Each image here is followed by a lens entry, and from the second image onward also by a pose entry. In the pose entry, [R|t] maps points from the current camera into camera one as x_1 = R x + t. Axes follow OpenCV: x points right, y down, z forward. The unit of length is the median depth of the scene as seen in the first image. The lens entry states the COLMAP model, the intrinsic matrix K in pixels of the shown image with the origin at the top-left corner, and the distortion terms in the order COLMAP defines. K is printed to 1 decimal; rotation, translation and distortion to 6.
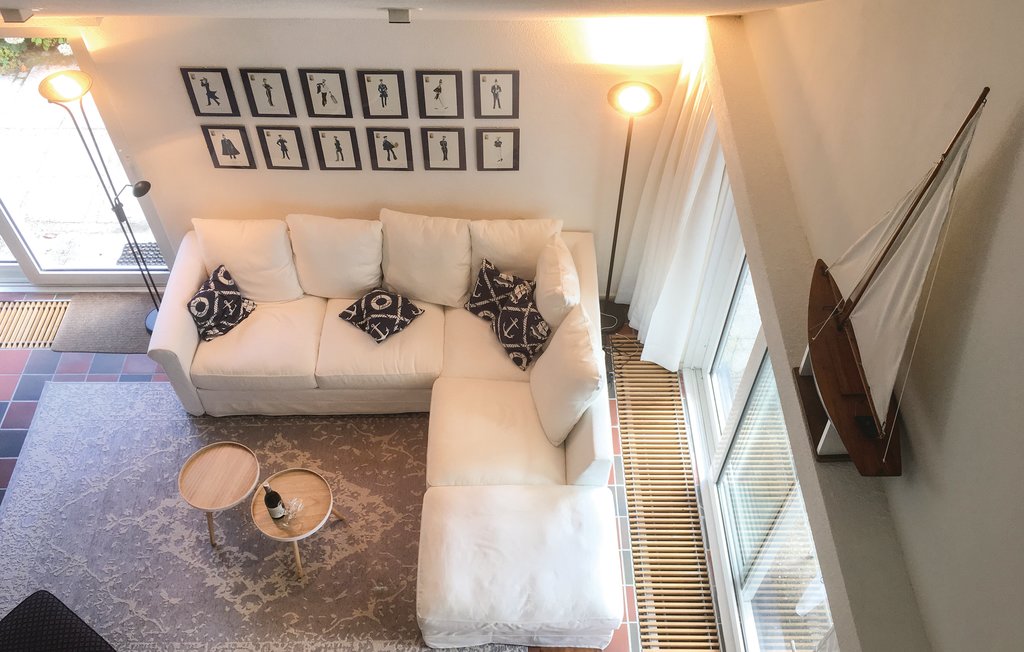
lens RADIAL K [[885.1, 0, 512.0], [0, 885.1, 326.0], [0, 0, 1]] dist [0.072612, -0.108328]
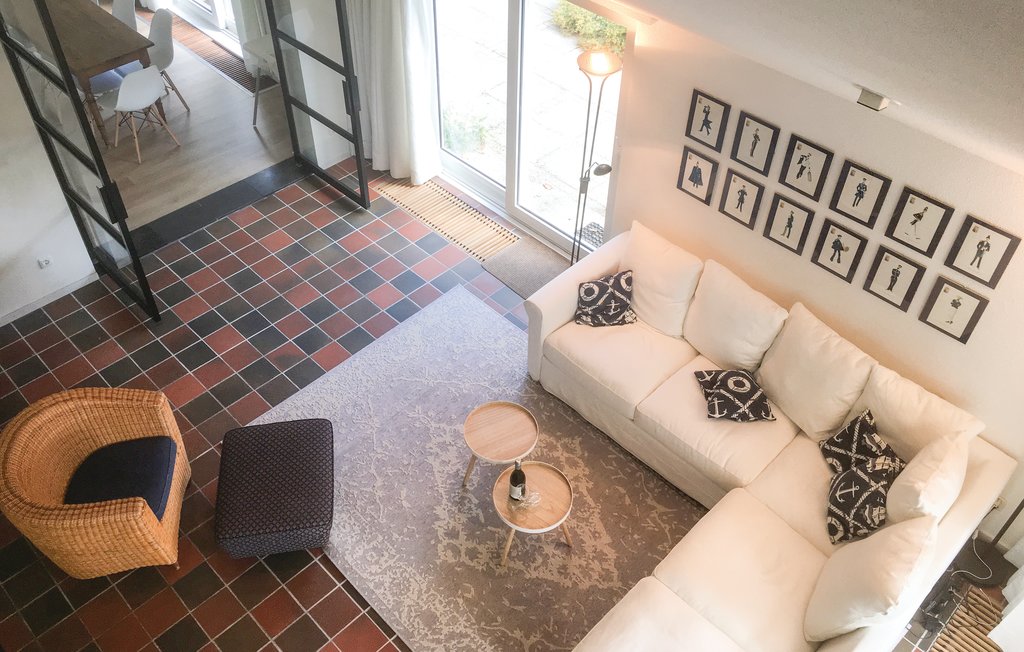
lens RADIAL K [[873.9, 0, 511.9], [0, 873.9, 274.2], [0, 0, 1]] dist [0.073957, -0.094932]
pose [[0.706268, 0.485402, -0.515334, 0.107097], [-0.553722, 0.832323, 0.025101, -0.014989], [0.441109, 0.267624, 0.856621, 0.080417]]
